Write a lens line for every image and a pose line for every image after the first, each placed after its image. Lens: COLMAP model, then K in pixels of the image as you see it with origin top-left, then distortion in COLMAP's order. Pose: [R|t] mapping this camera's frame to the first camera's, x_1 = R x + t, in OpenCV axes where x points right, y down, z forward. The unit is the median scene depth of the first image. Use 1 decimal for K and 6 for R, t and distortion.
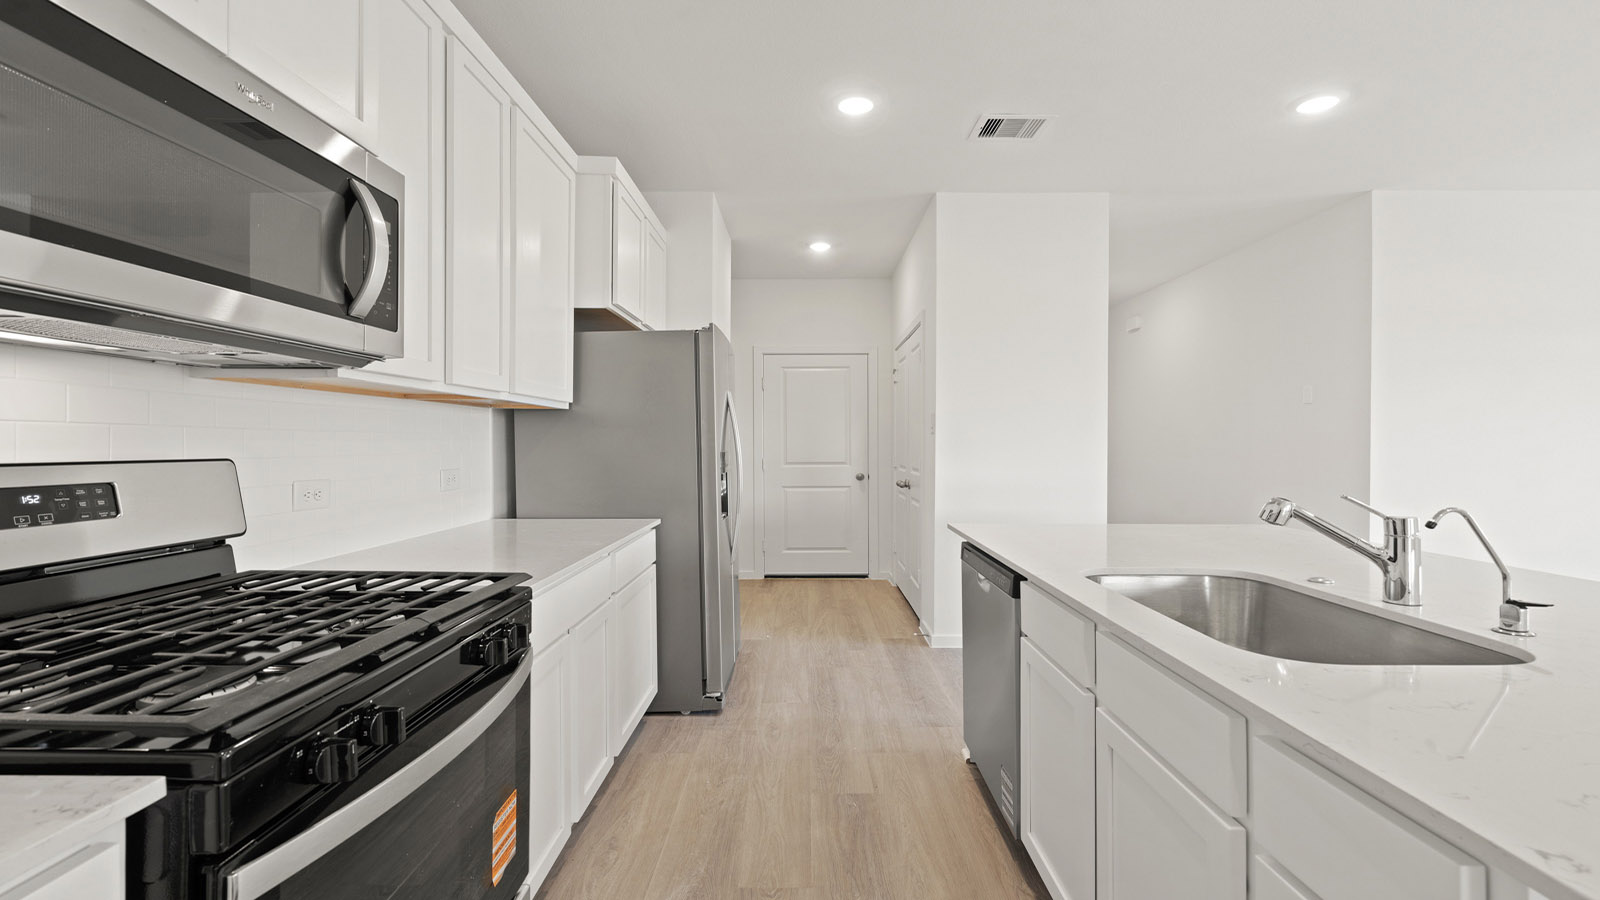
lens RADIAL K [[732.1, 0, 796.7], [0, 732.1, 449.8], [0, 0, 1]] dist [-0.004657, 0.002826]
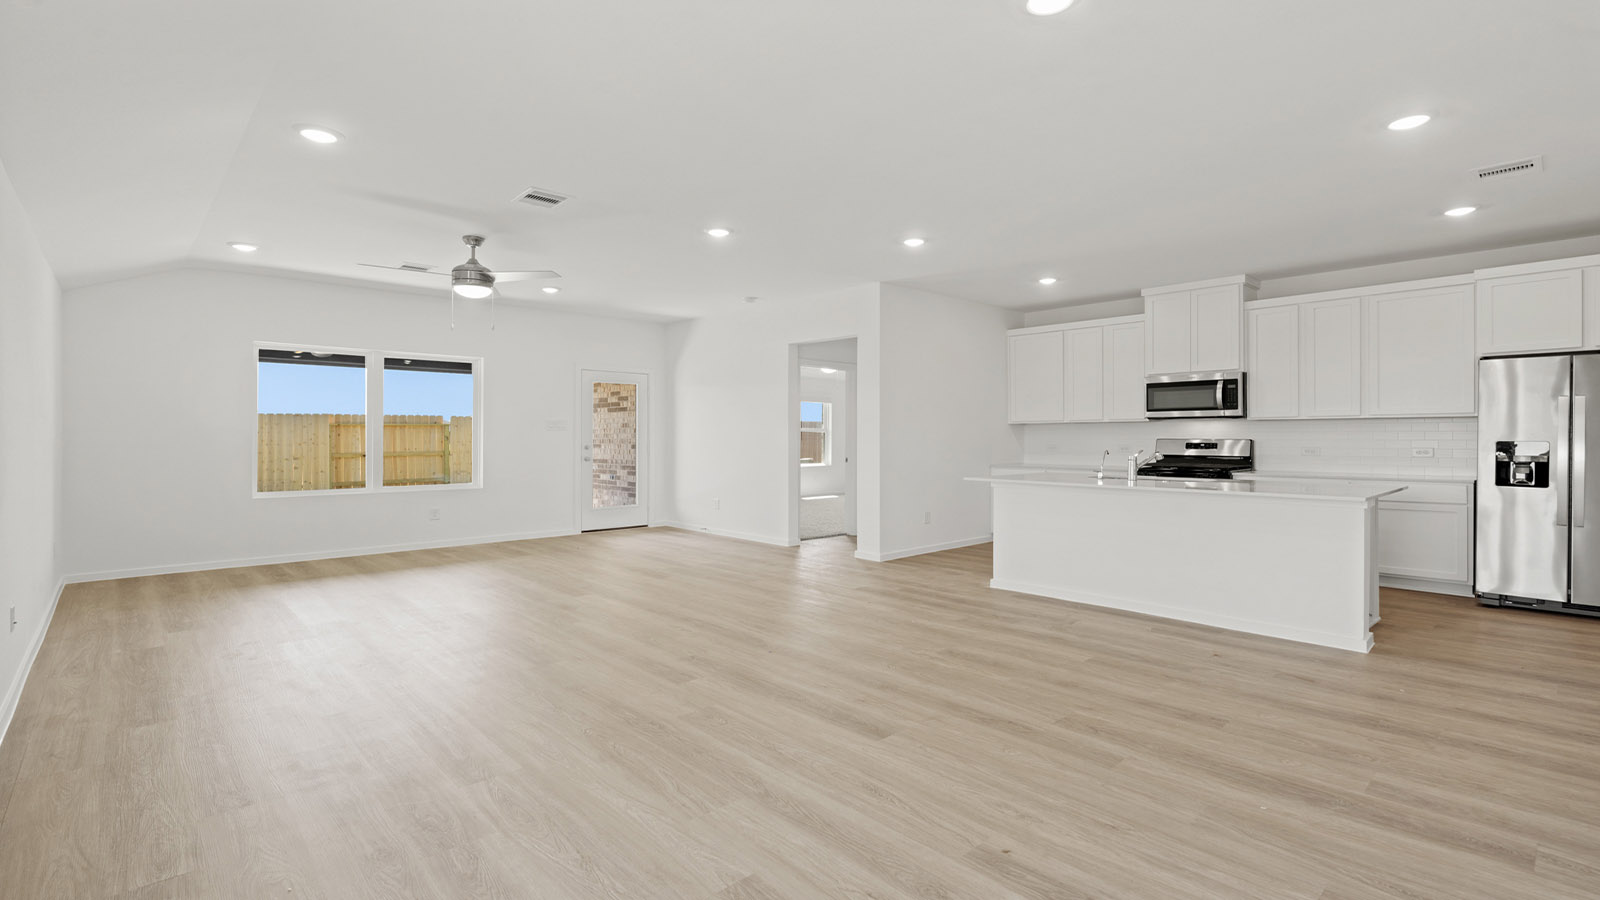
lens RADIAL K [[732.1, 0, 801.2], [0, 732.1, 443.4], [0, 0, 1]] dist [-0.004657, 0.002826]
pose [[-0.727619, 0.004441, -0.685967, 2.264560], [-0.006009, 0.999899, 0.012847, -0.001940], [0.685956, 0.013470, -0.727519, 1.267883]]
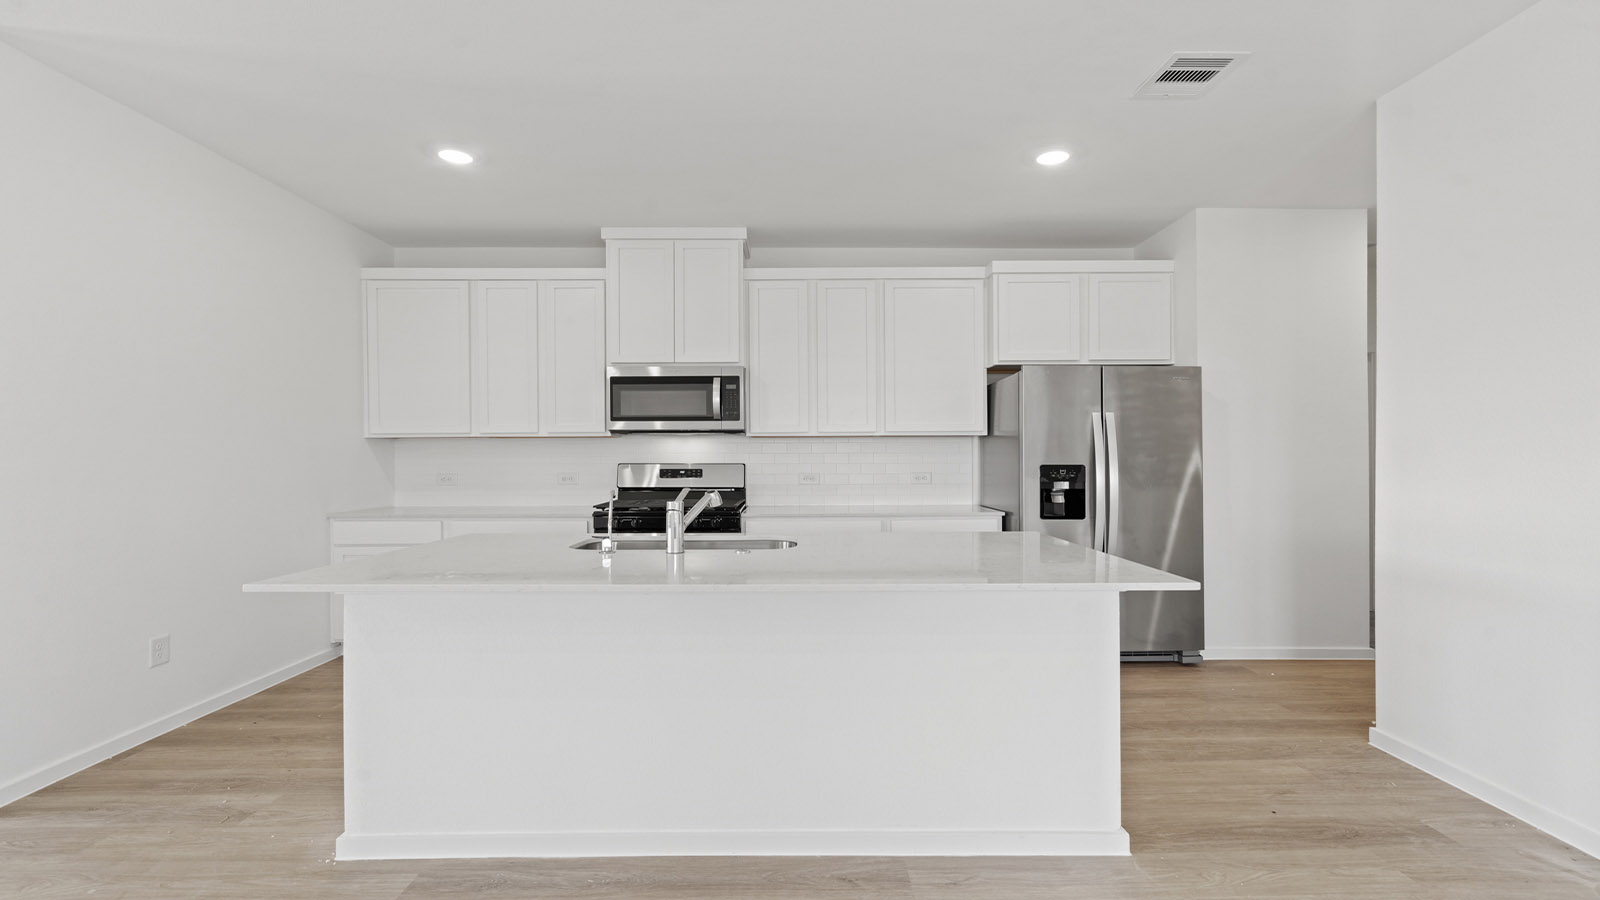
lens RADIAL K [[732.1, 0, 804.9], [0, 732.1, 460.2], [0, 0, 1]] dist [-0.004657, 0.002826]
pose [[0.021114, 0.001262, -0.999776, 1.296936], [-0.004045, 0.999991, 0.001176, -0.003008], [0.999769, 0.004020, 0.021119, 0.649327]]
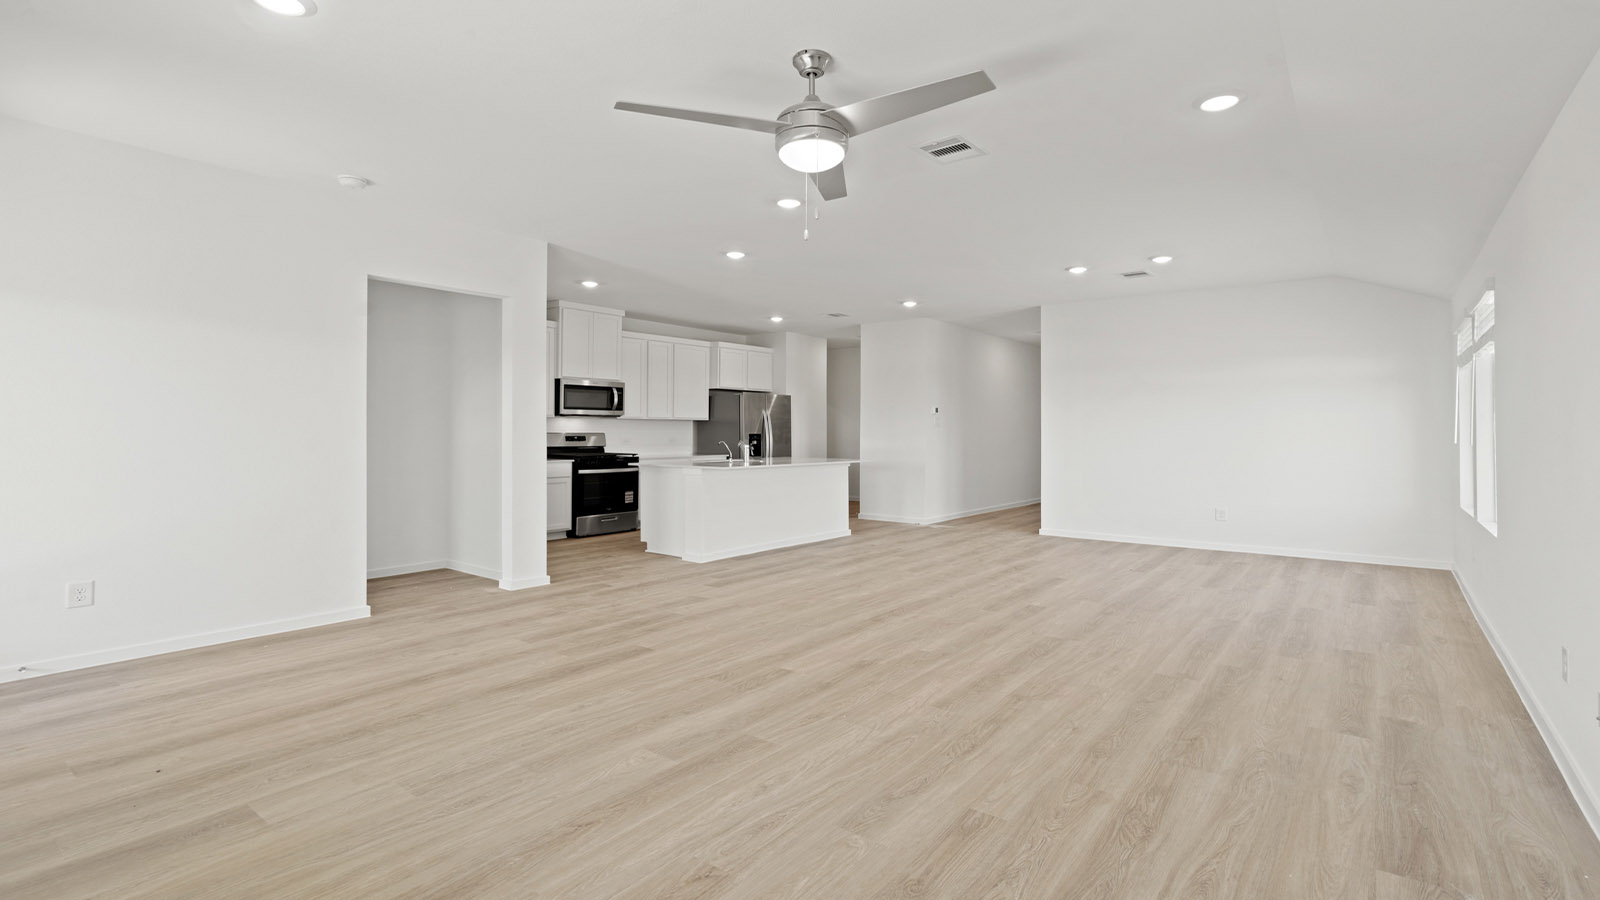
lens RADIAL K [[732.1, 0, 809.9], [0, 732.1, 446.9], [0, 0, 1]] dist [-0.004657, 0.002826]
pose [[0.798139, 0.014955, -0.602288, 2.174042], [-0.007134, 0.999856, 0.015373, 0.011955], [0.602431, -0.007973, 0.798131, -1.431896]]
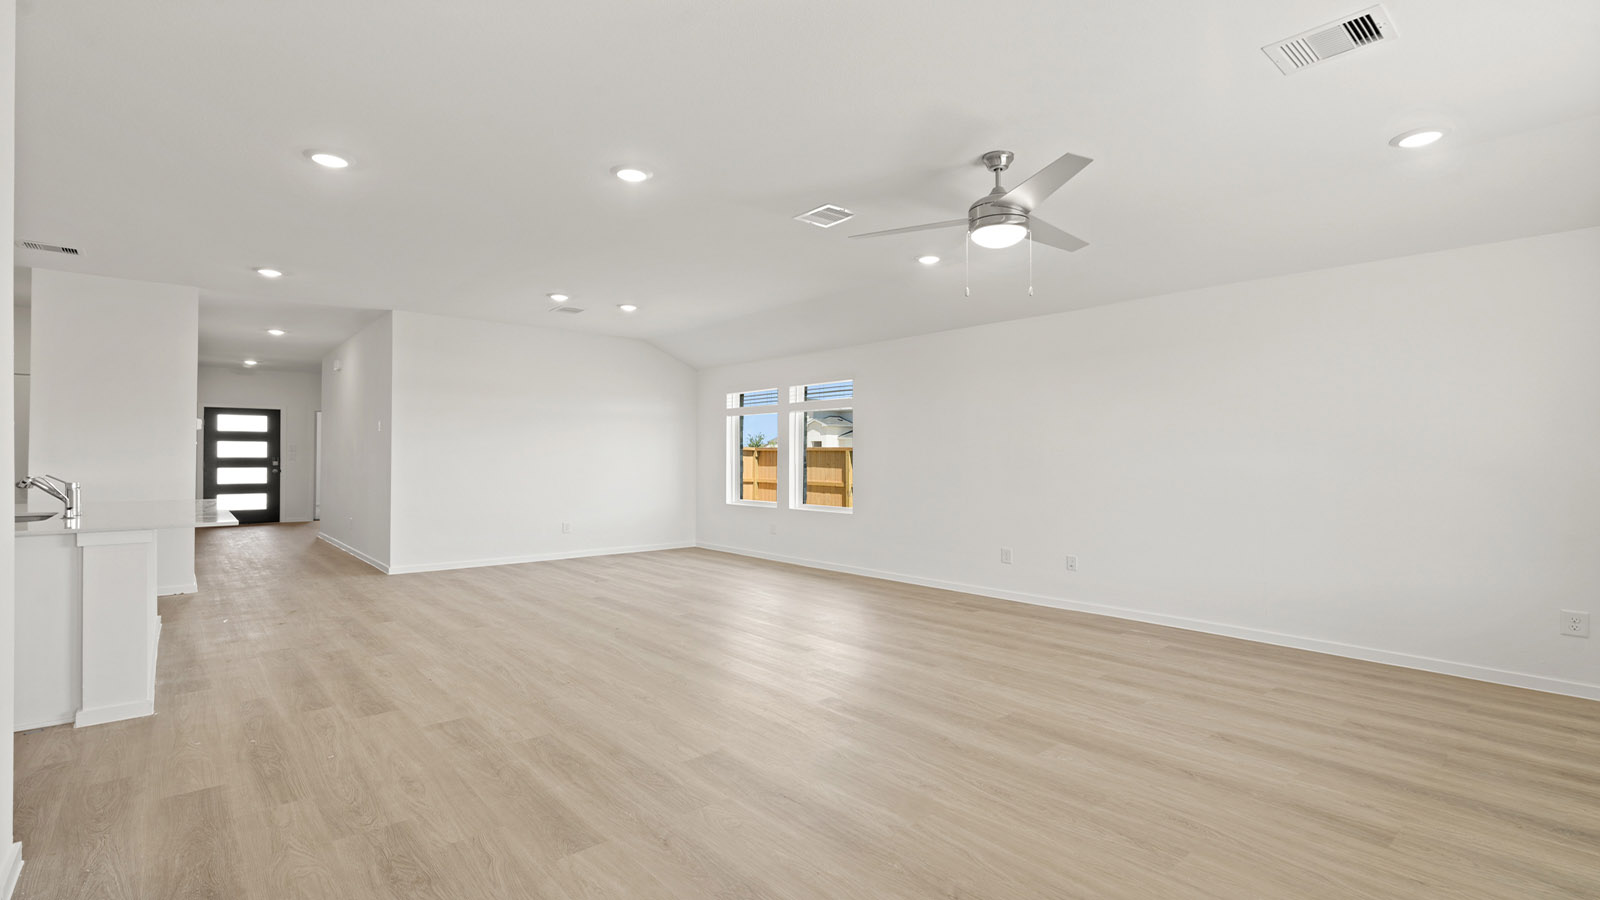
lens RADIAL K [[732.1, 0, 794.8], [0, 732.1, 451.7], [0, 0, 1]] dist [-0.004657, 0.002826]
pose [[0.753736, 0.008996, 0.657116, 0.530300], [0.000914, 0.999891, -0.014737, 0.016434], [-0.657177, 0.011708, 0.753645, -1.352949]]
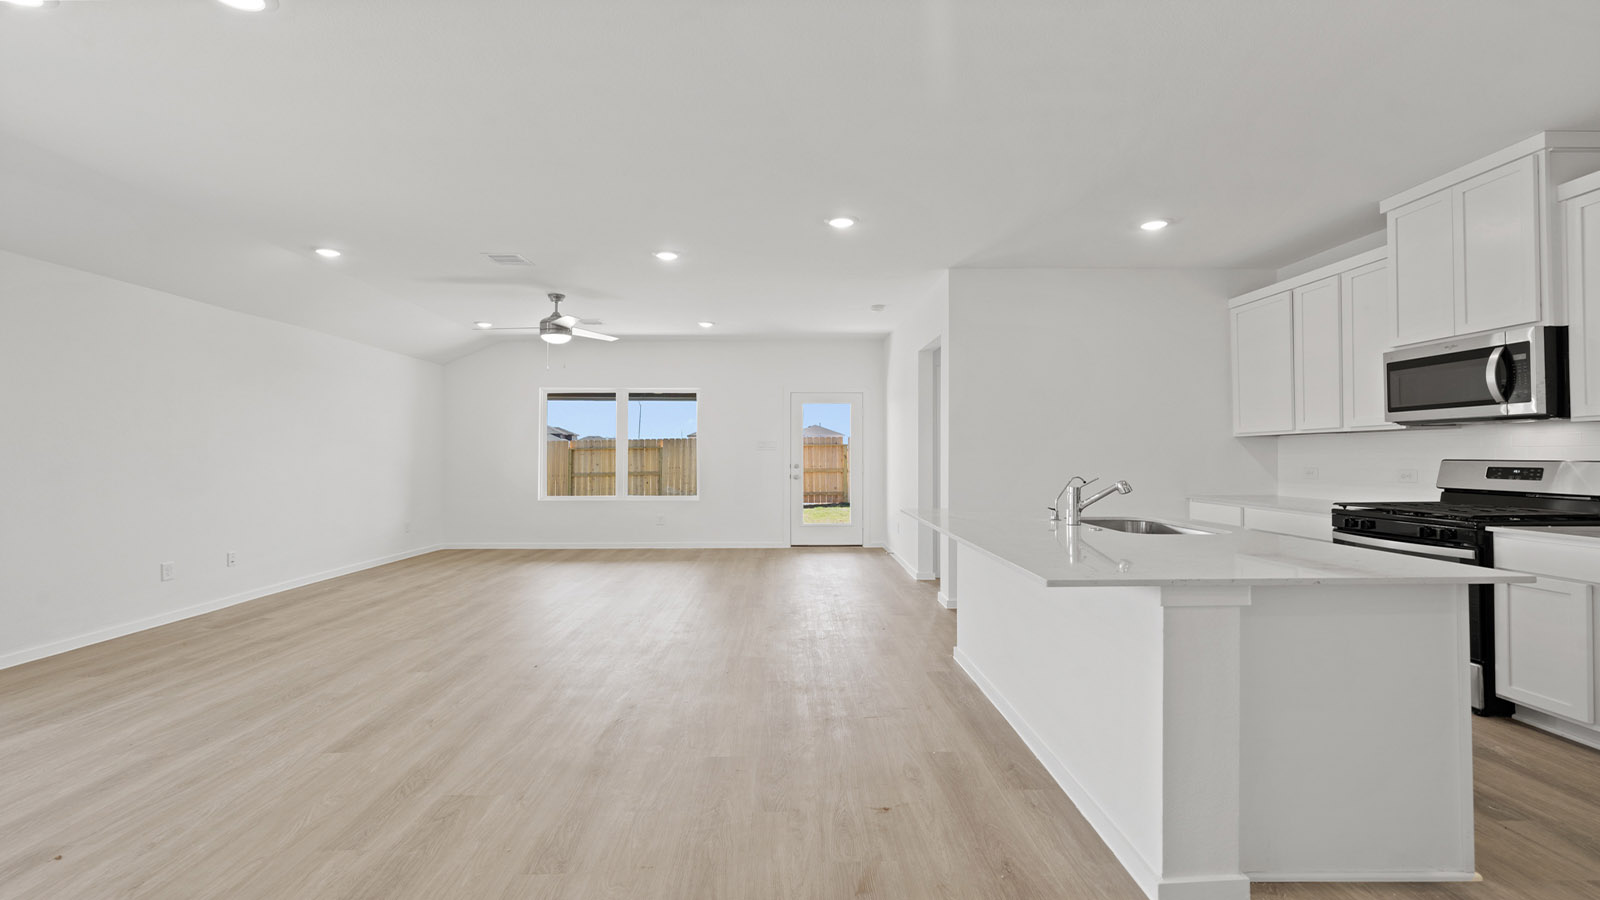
lens RADIAL K [[732.1, 0, 801.5], [0, 732.1, 446.0], [0, 0, 1]] dist [-0.004657, 0.002826]
pose [[-0.999512, -0.002136, -0.031163, 0.891598], [-0.001940, 0.999978, -0.006335, -0.007386], [0.031176, -0.006271, -0.999494, 1.656991]]
